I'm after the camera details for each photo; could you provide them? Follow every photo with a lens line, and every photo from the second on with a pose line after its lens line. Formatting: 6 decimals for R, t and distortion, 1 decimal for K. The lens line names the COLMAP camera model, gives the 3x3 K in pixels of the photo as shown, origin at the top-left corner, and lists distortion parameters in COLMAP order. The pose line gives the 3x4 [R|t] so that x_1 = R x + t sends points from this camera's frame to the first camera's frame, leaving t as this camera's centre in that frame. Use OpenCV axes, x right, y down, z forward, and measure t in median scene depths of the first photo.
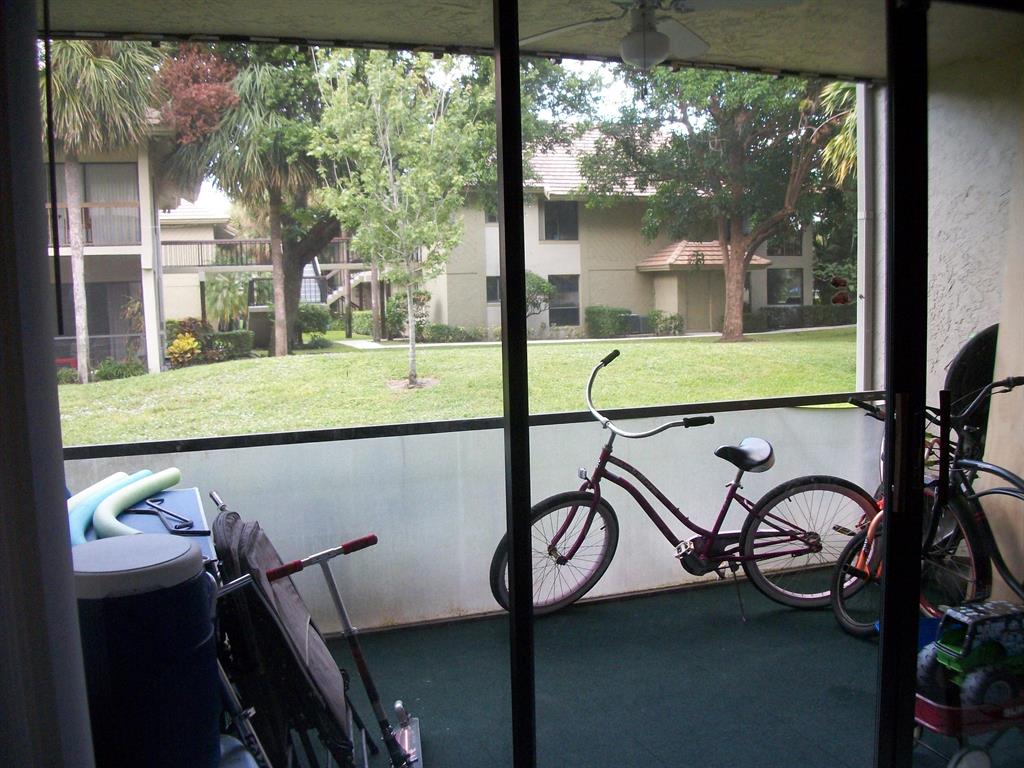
lens RADIAL K [[943.8, 0, 512.0], [0, 943.8, 384.0], [0, 0, 1]] dist [-0.000058, -0.000193]
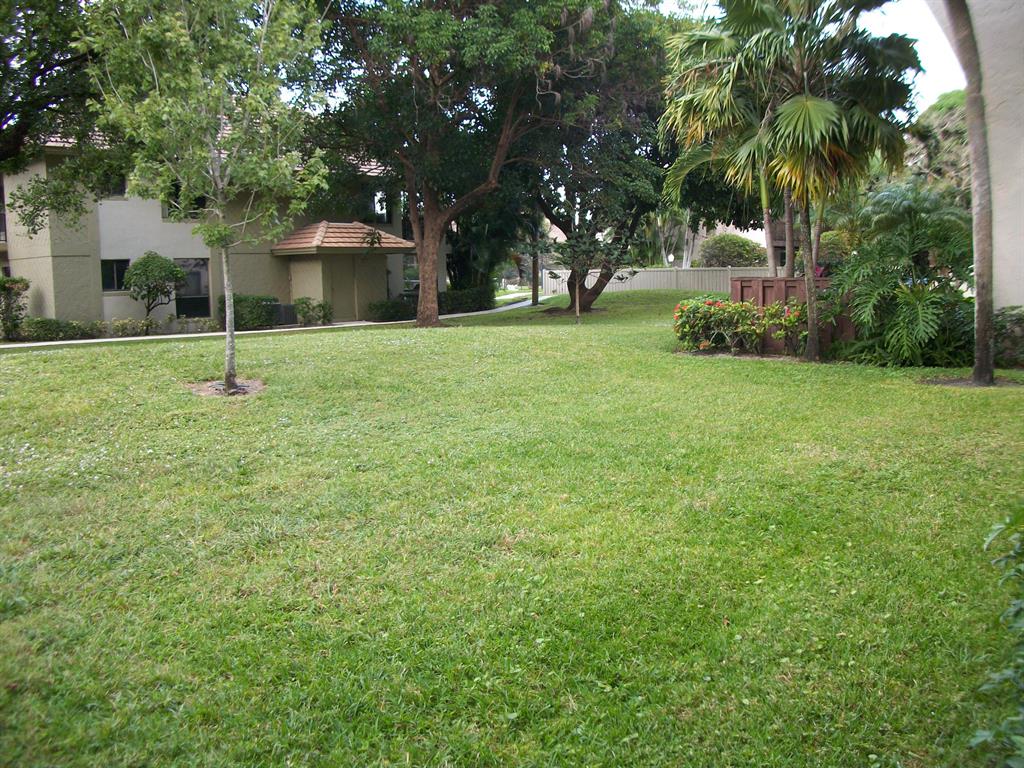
lens RADIAL K [[974.7, 0, 512.0], [0, 974.7, 384.0], [0, 0, 1]] dist [-0.083979, 0.000072]
pose [[0.898112, -0.048382, 0.437096, -0.075513], [0.046272, 0.998809, 0.015481, -0.001363], [-0.437325, 0.006321, 0.899281, 0.085815]]
